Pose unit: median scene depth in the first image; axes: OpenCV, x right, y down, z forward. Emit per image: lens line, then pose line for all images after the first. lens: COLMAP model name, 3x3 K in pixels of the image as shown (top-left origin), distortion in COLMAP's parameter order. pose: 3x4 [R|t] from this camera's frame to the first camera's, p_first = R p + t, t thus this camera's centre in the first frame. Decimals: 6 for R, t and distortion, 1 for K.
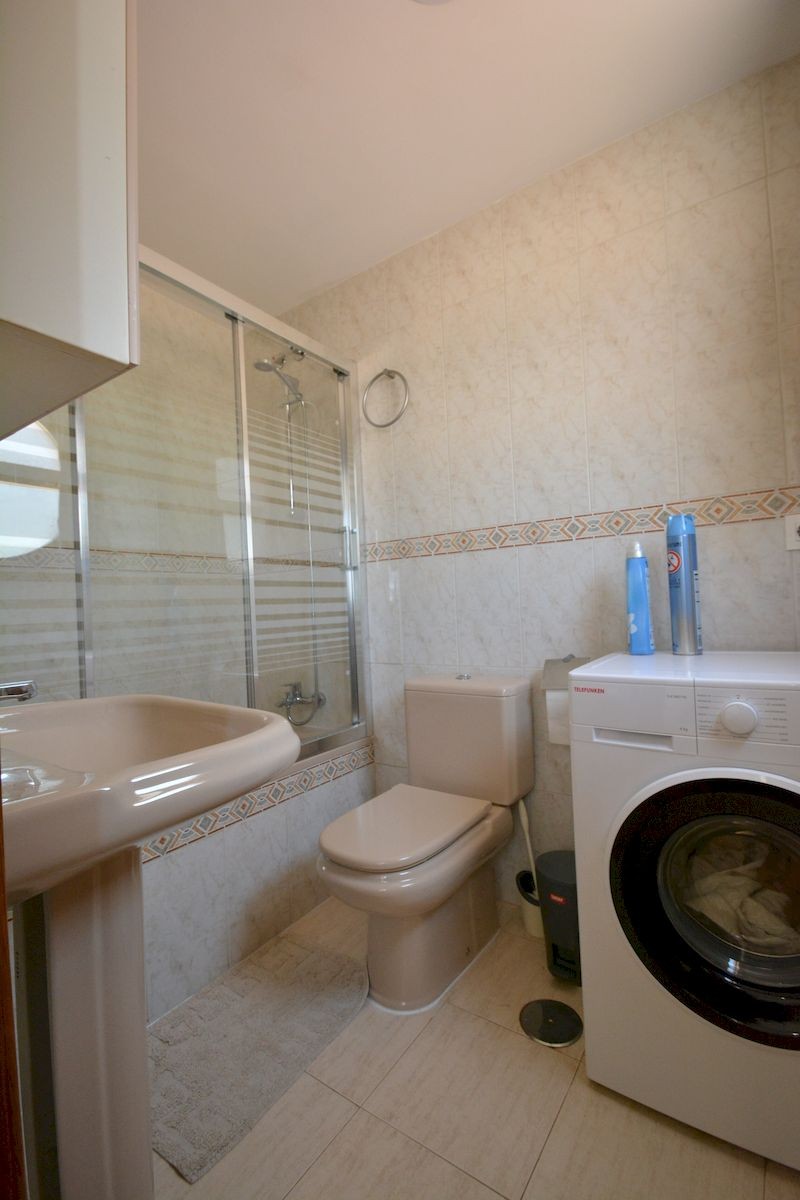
lens RADIAL K [[527.4, 0, 400.7], [0, 527.4, 601.9], [0, 0, 1]] dist [0.002230, -0.010320]
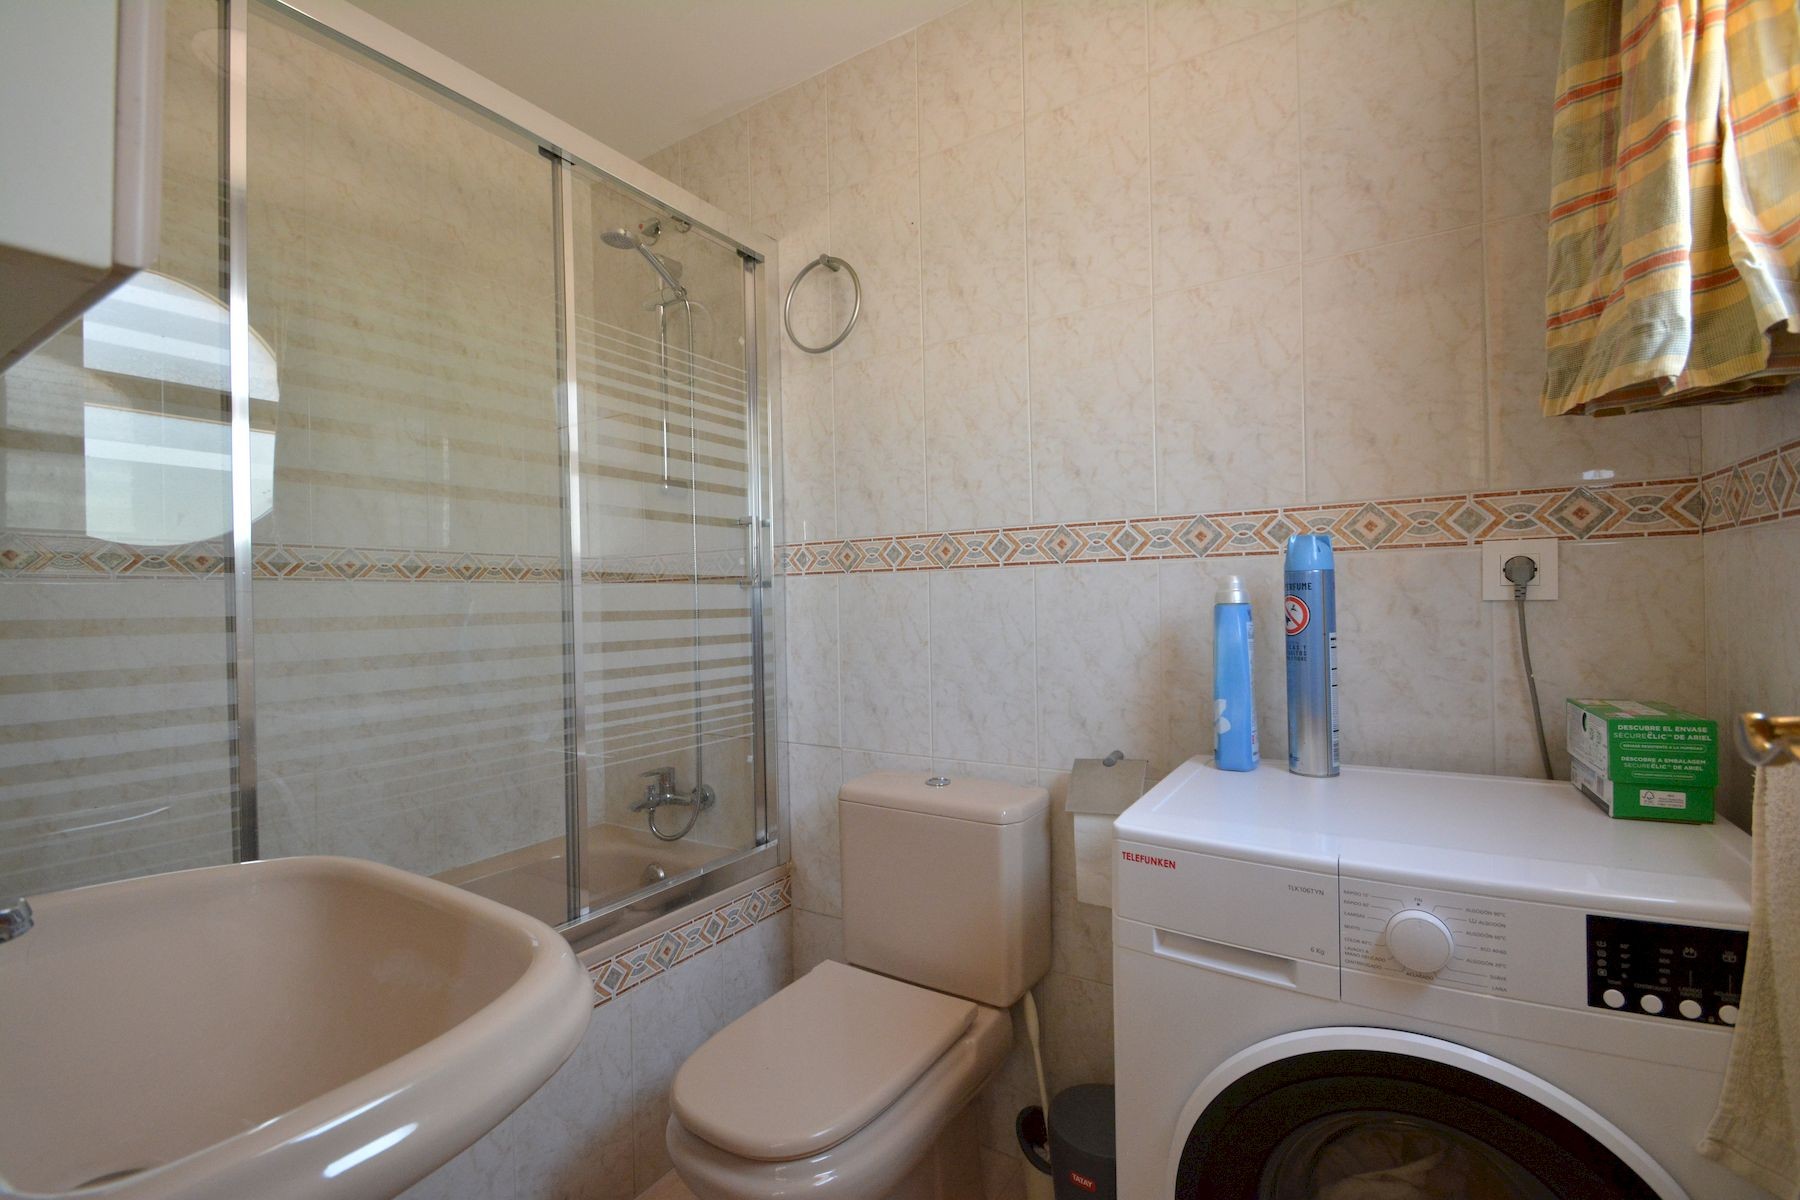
lens RADIAL K [[791.1, 0, 900.1], [0, 791.1, 605.6], [0, 0, 1]] dist [0.002230, -0.010320]
pose [[0.998709, 0.024638, 0.044430, 0.032205], [-0.025212, 0.999605, 0.012424, -0.068424], [-0.044106, -0.013528, 0.998935, 0.114348]]
